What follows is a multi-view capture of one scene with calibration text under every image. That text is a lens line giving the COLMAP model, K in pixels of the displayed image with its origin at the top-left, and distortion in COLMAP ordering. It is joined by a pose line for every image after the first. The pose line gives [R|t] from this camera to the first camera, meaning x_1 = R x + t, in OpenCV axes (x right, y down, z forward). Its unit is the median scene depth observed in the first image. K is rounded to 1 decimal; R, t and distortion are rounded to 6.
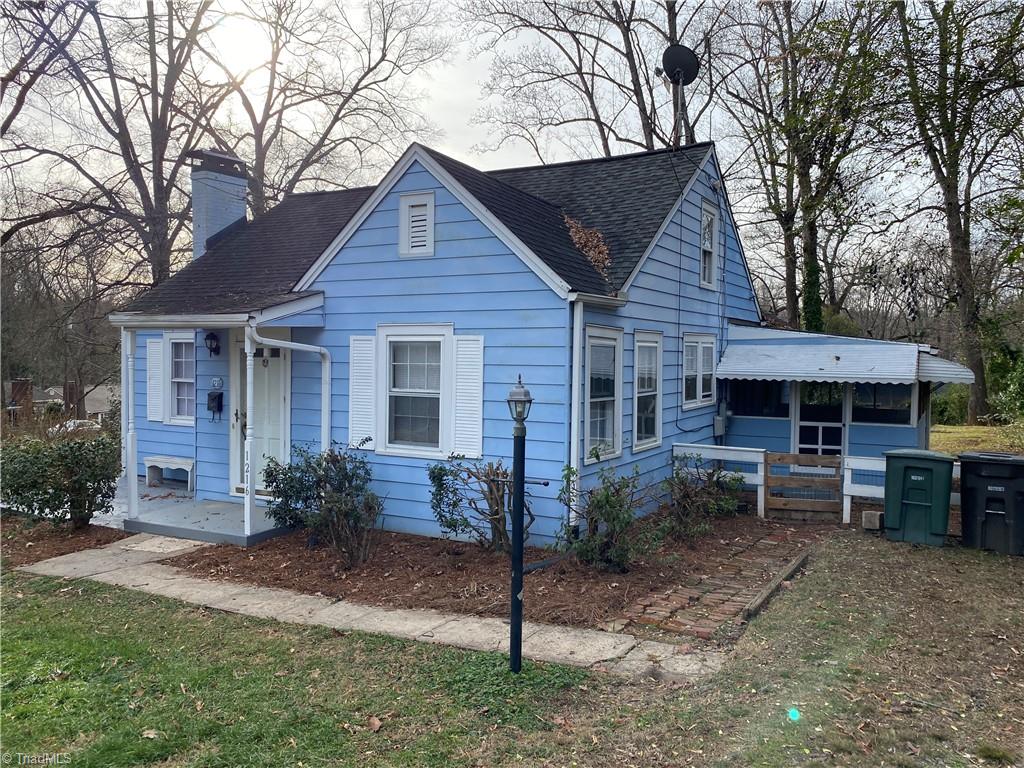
lens RADIAL K [[776.4, 0, 512.0], [0, 776.4, 384.0], [0, 0, 1]] dist [0.007388, 0.001179]
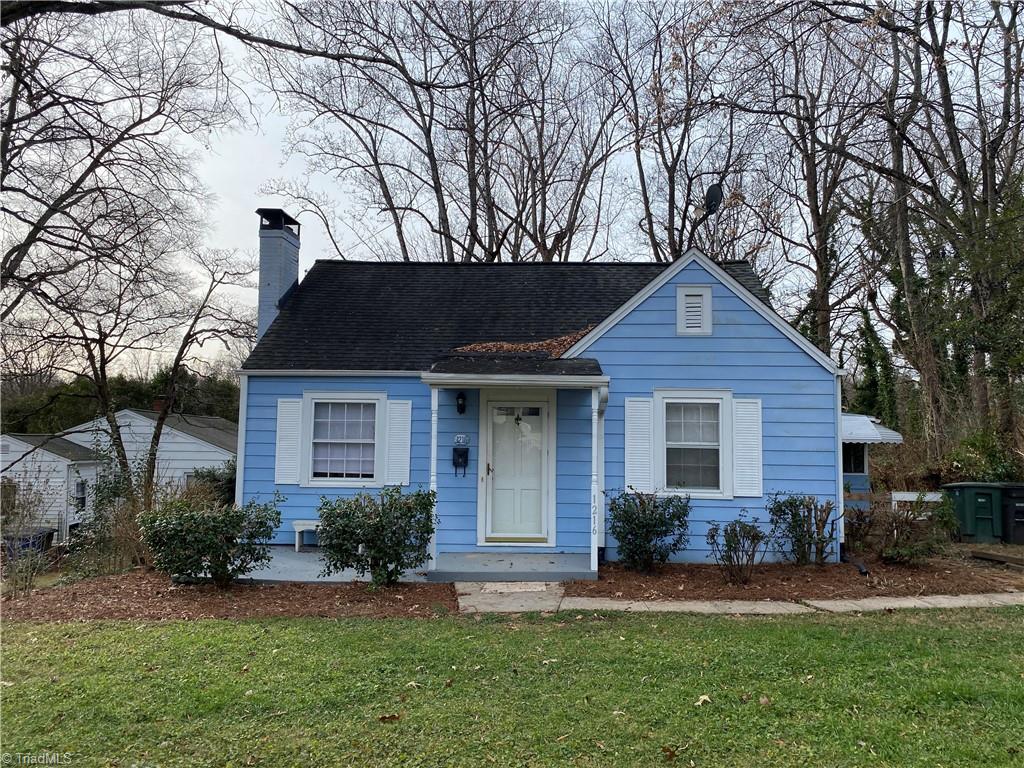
lens RADIAL K [[790.9, 0, 512.0], [0, 790.9, 384.0], [0, 0, 1]] dist [0.000040, -0.002427]
pose [[0.895880, 0.036482, 0.442796, -0.933251], [0.011237, 0.994444, -0.104669, 0.043142], [-0.444154, 0.098747, 0.890492, 0.005496]]
